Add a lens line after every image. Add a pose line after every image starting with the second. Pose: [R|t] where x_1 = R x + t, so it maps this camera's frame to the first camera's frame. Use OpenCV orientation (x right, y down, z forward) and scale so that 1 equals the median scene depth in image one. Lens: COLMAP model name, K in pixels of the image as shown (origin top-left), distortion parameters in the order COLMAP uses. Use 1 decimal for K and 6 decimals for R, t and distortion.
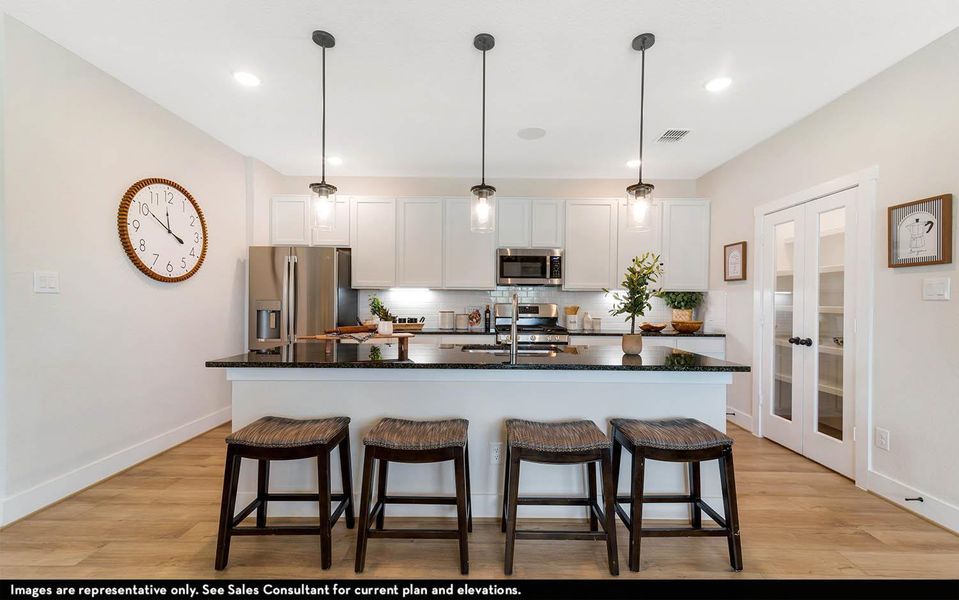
lens RADIAL K [[393.3, 0, 497.2], [0, 393.3, 299.5], [0, 0, 1]] dist [0.001986, 0.001824]
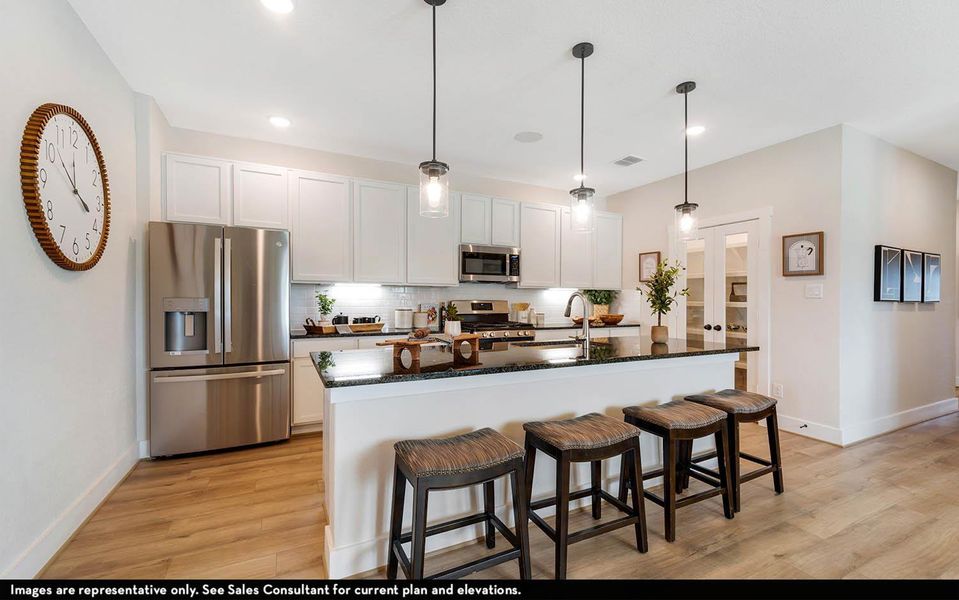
lens RADIAL K [[393.3, 0, 494.5], [0, 393.3, 299.3], [0, 0, 1]] dist [0.001986, 0.001824]
pose [[0.892744, -0.003733, 0.450549, -0.368412], [-0.002483, 0.999910, 0.013205, -0.005733], [-0.450558, -0.012907, 0.892654, 0.089952]]
